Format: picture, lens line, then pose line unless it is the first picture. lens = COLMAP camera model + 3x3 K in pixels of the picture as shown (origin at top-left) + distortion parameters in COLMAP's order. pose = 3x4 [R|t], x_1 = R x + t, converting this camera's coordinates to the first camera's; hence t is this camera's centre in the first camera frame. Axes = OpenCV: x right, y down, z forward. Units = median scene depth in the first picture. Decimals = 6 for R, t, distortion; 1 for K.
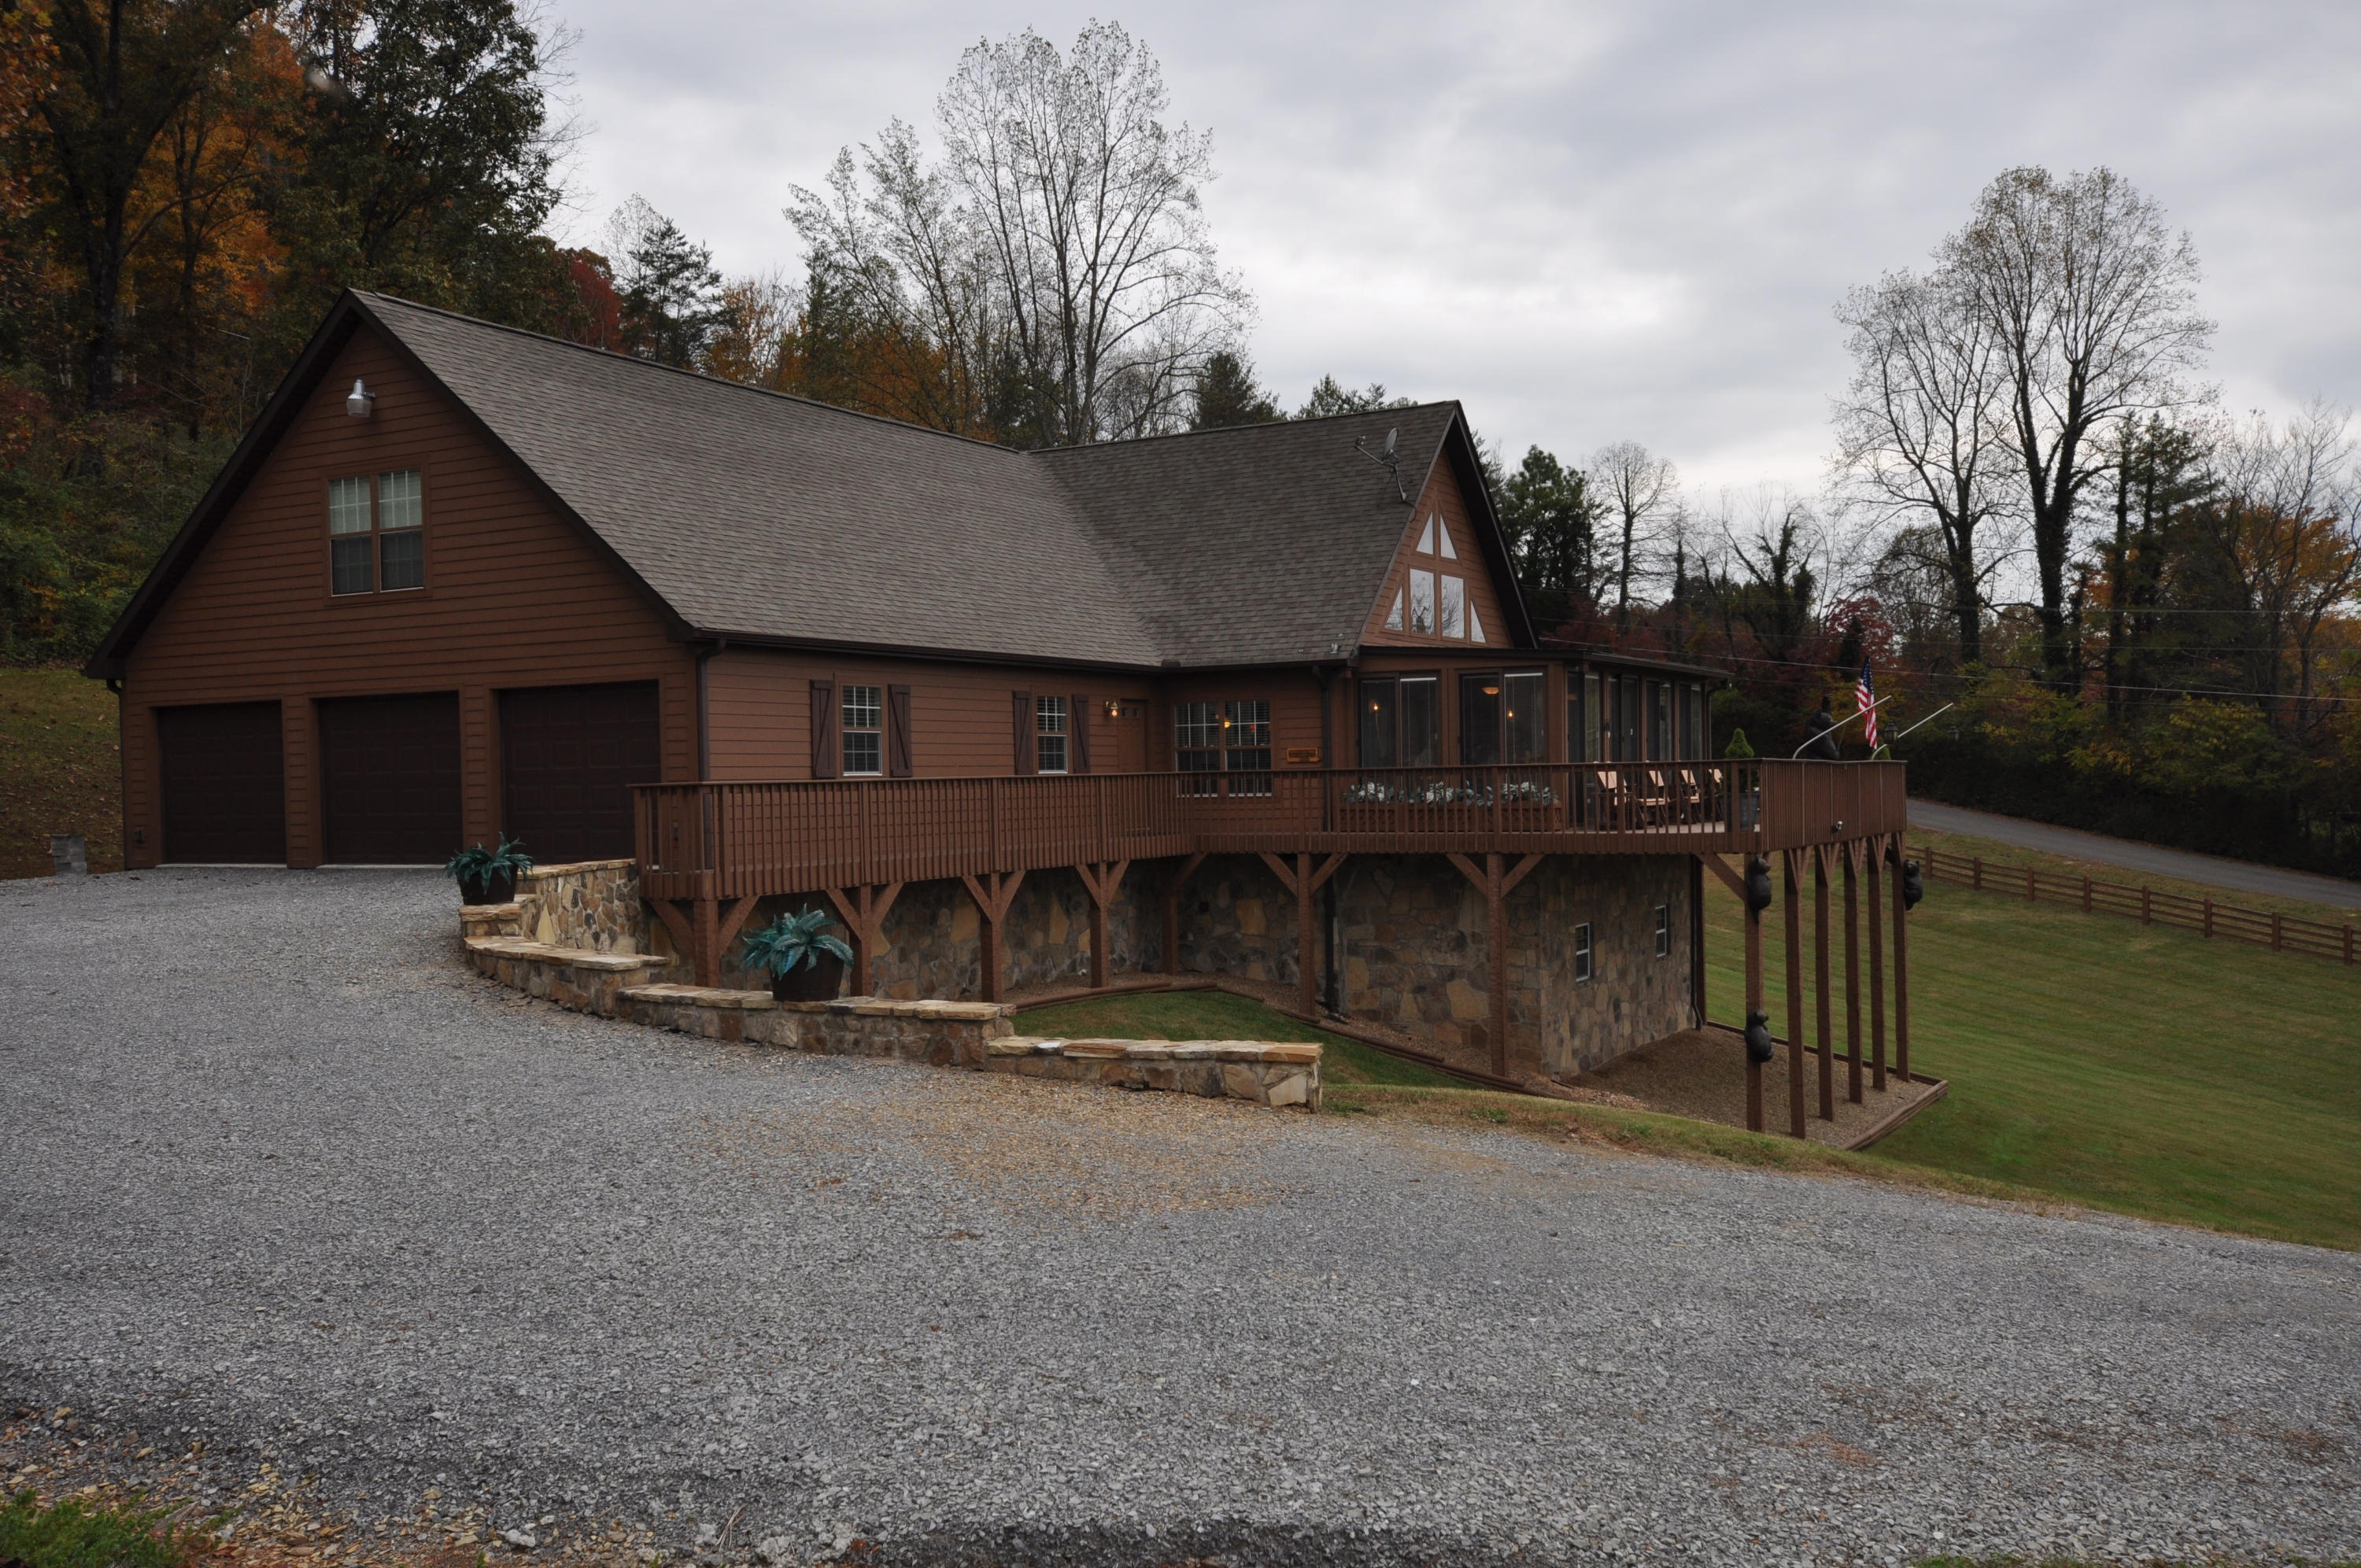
lens RADIAL K [[2021.3, 0, 1180.5], [0, 2021.3, 784.0], [0, 0, 1]] dist [0.034954, 0.014298]
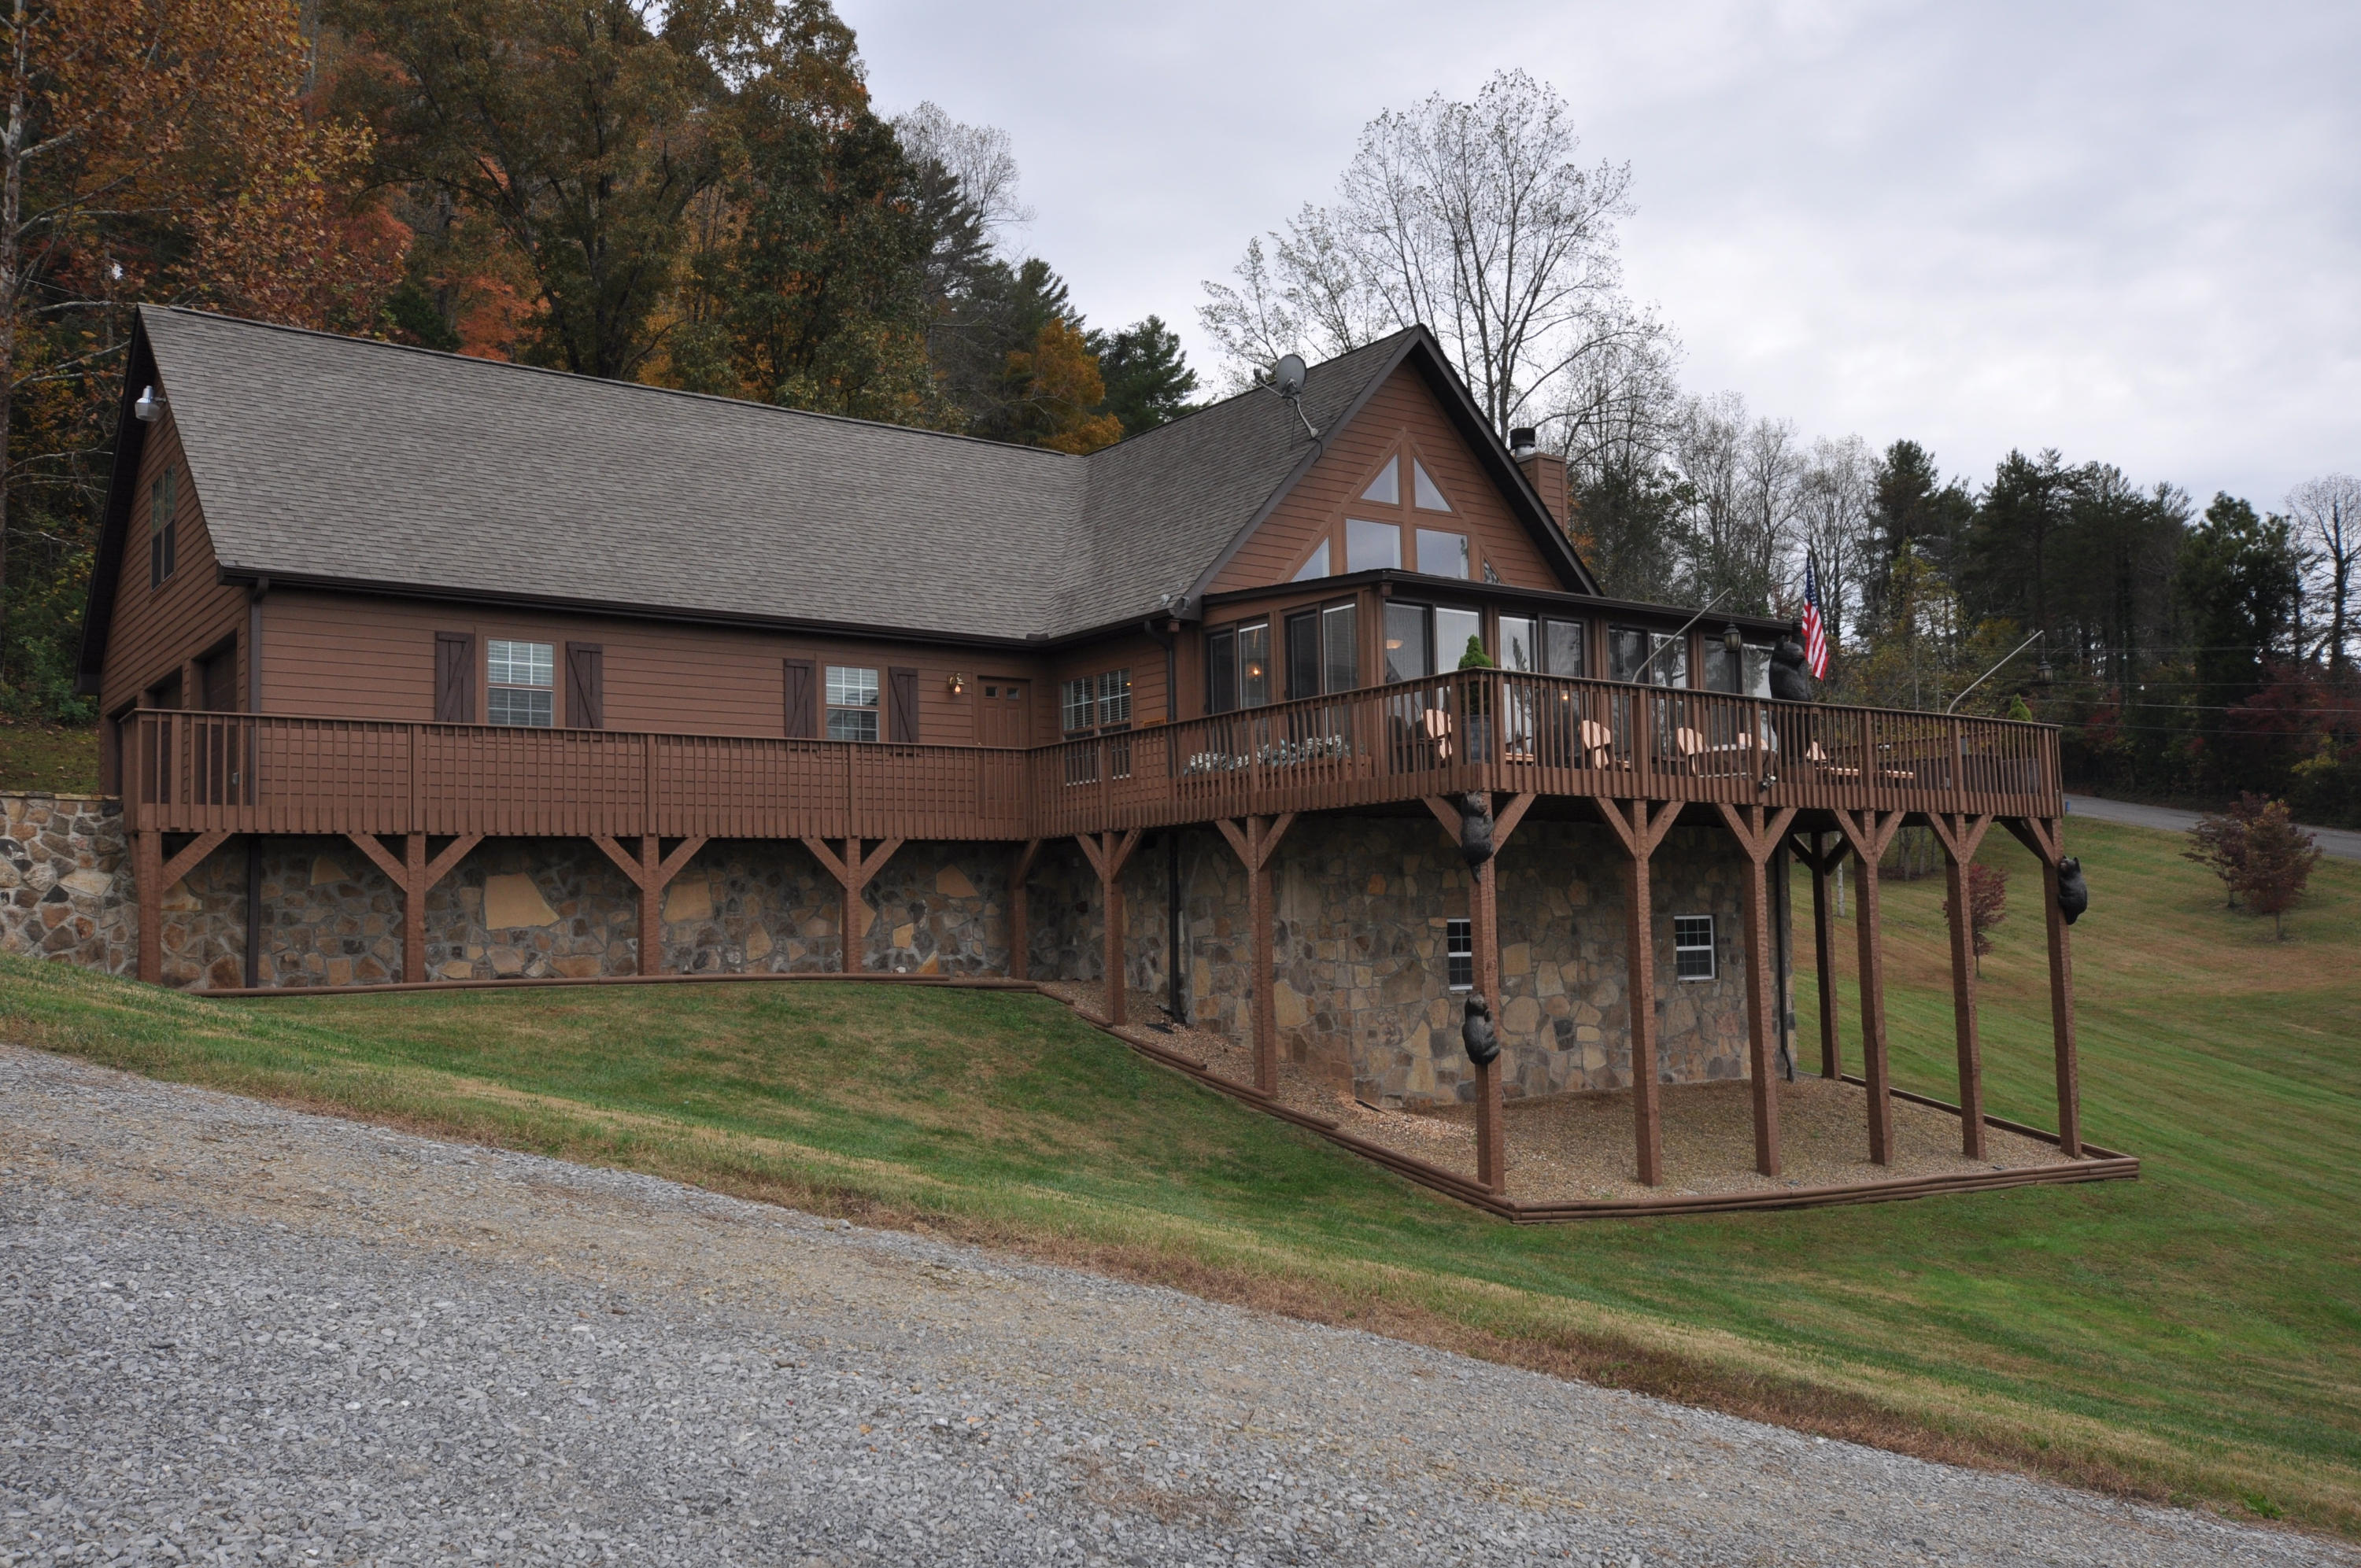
lens RADIAL K [[1955.4, 0, 1180.5], [0, 1955.4, 784.0], [0, 0, 1]] dist [0.027183, 0.001006]
pose [[0.910878, -0.036208, -0.411084, 0.397366], [0.004225, 0.996909, -0.078445, 0.072973], [0.412654, 0.069718, 0.908216, 0.229245]]
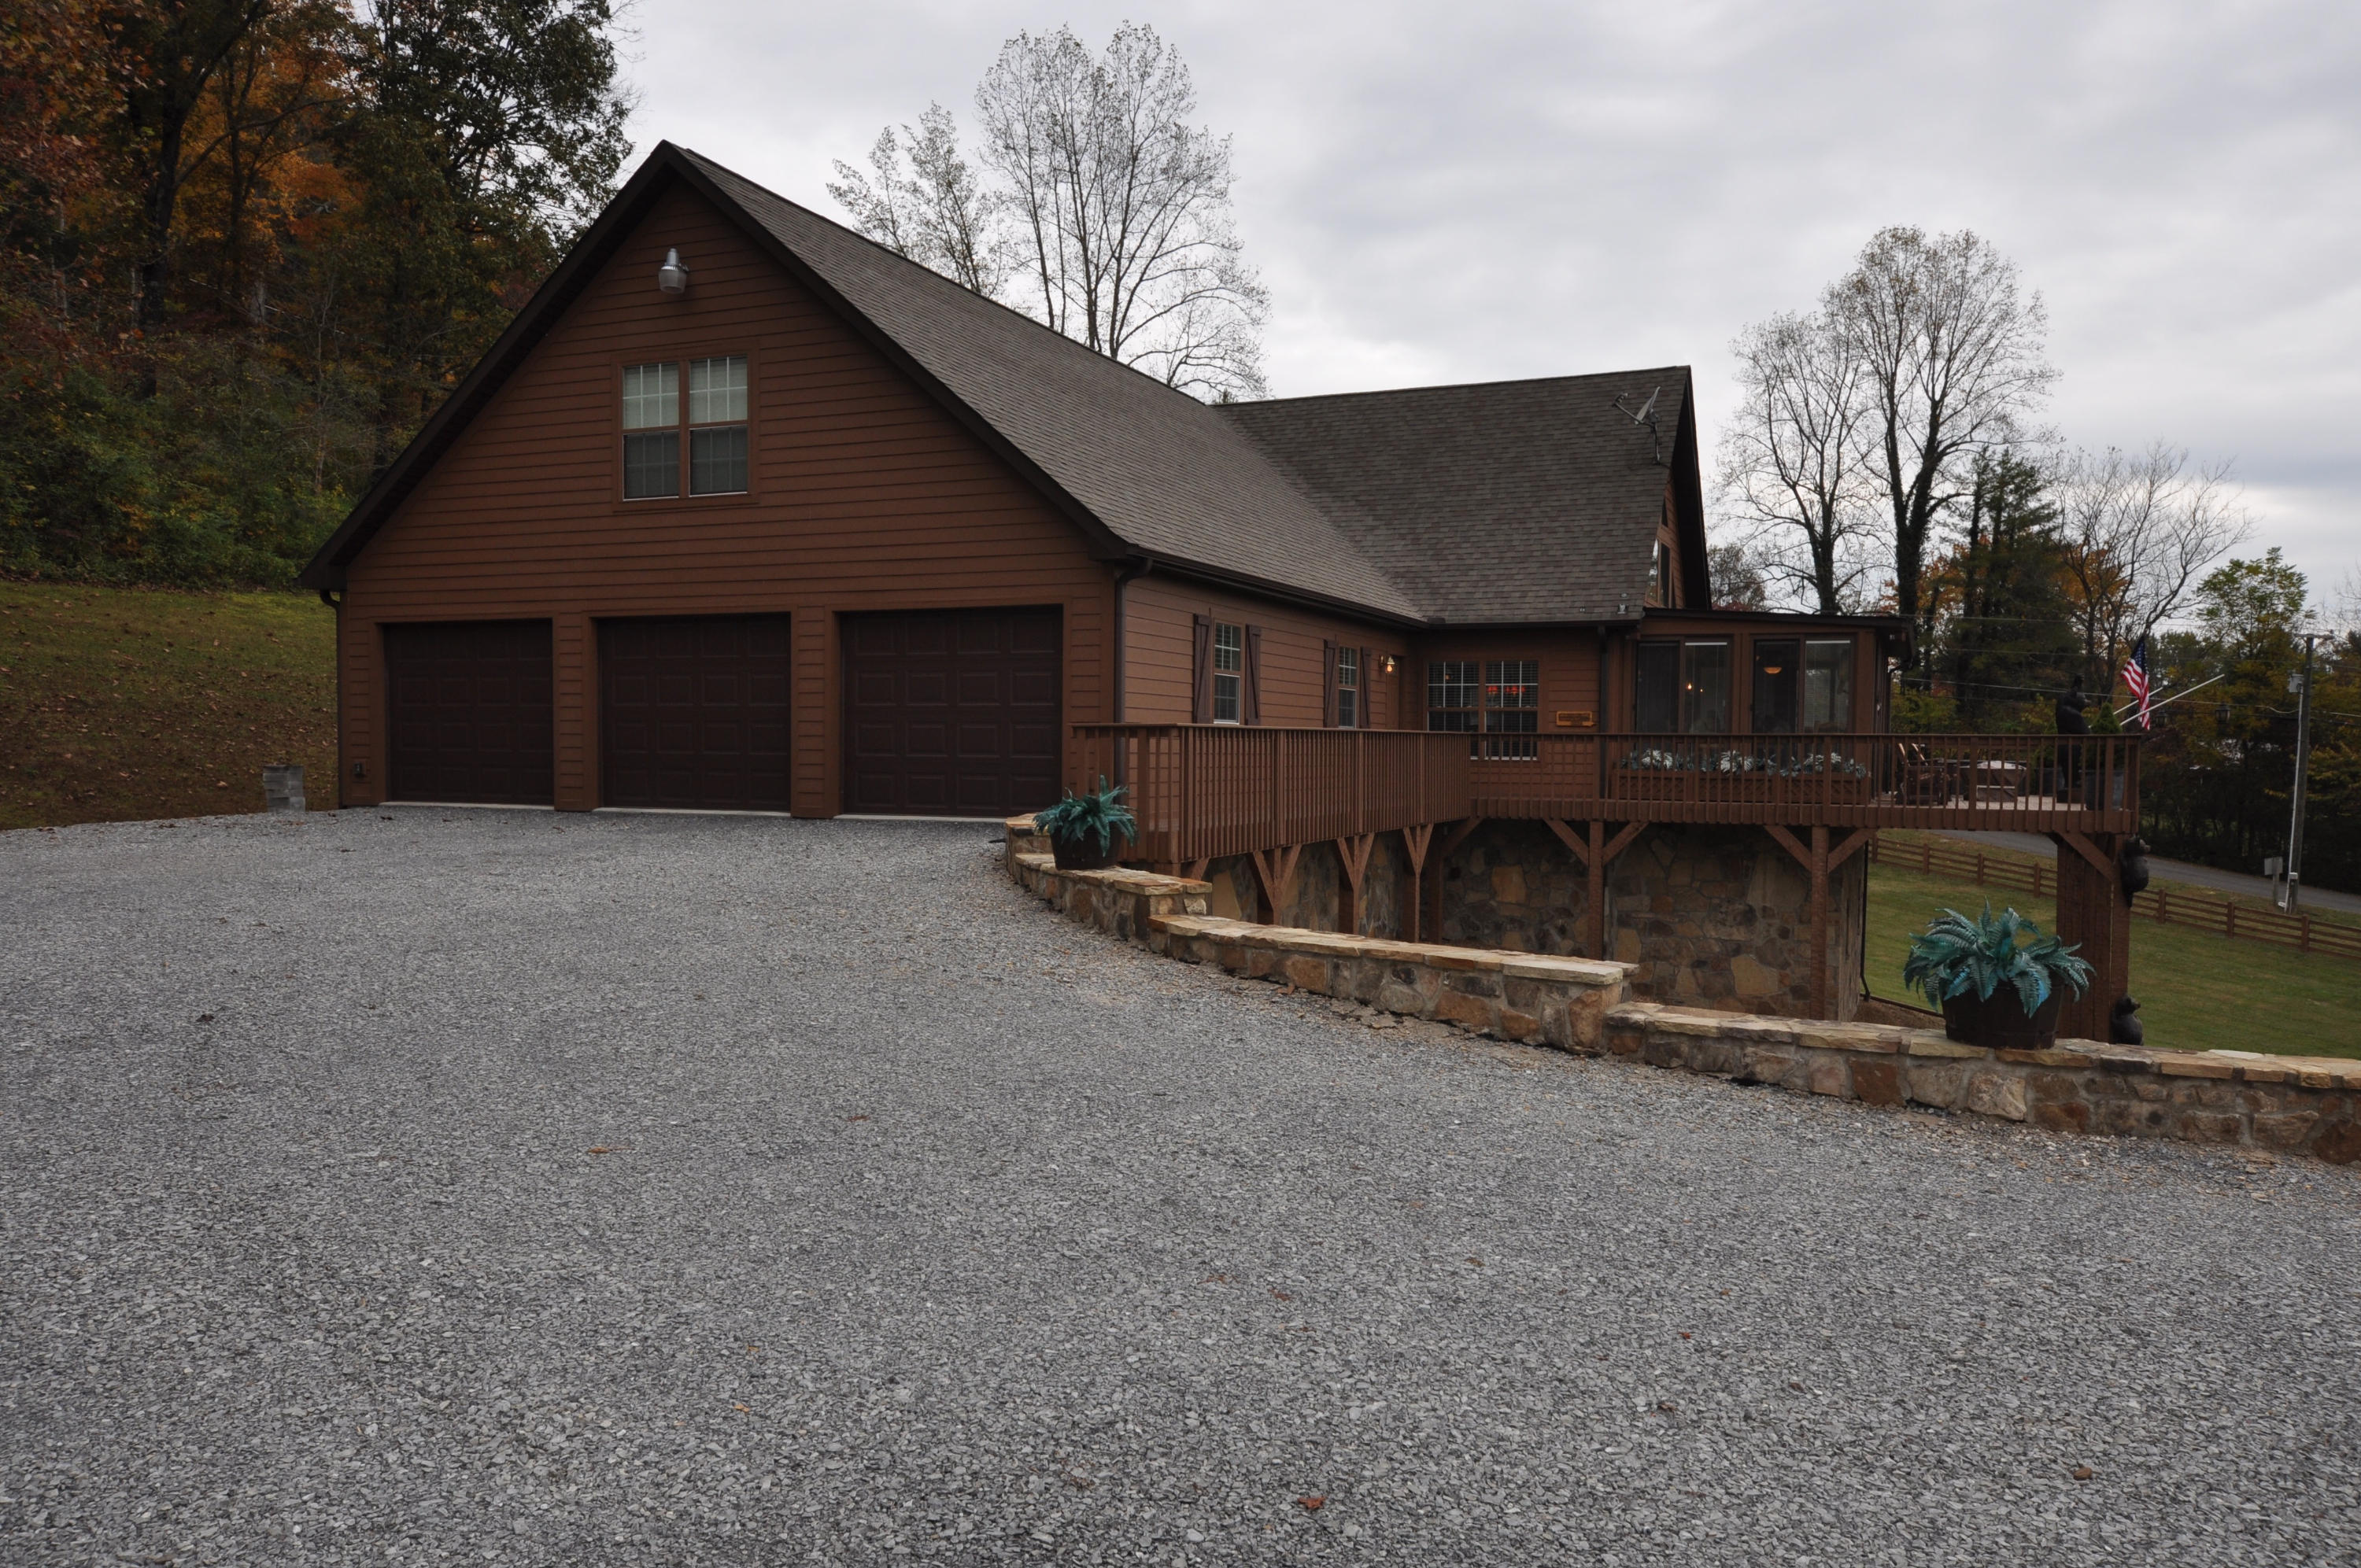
lens RADIAL K [[1733.8, 0, 1180.5], [0, 1733.8, 784.0], [0, 0, 1]] dist [0.028681, -0.004848]
pose [[0.994391, 0.026331, 0.102439, -0.201231], [-0.028131, 0.999473, 0.016172, 0.008301], [-0.101960, -0.018963, 0.994608, 0.184519]]
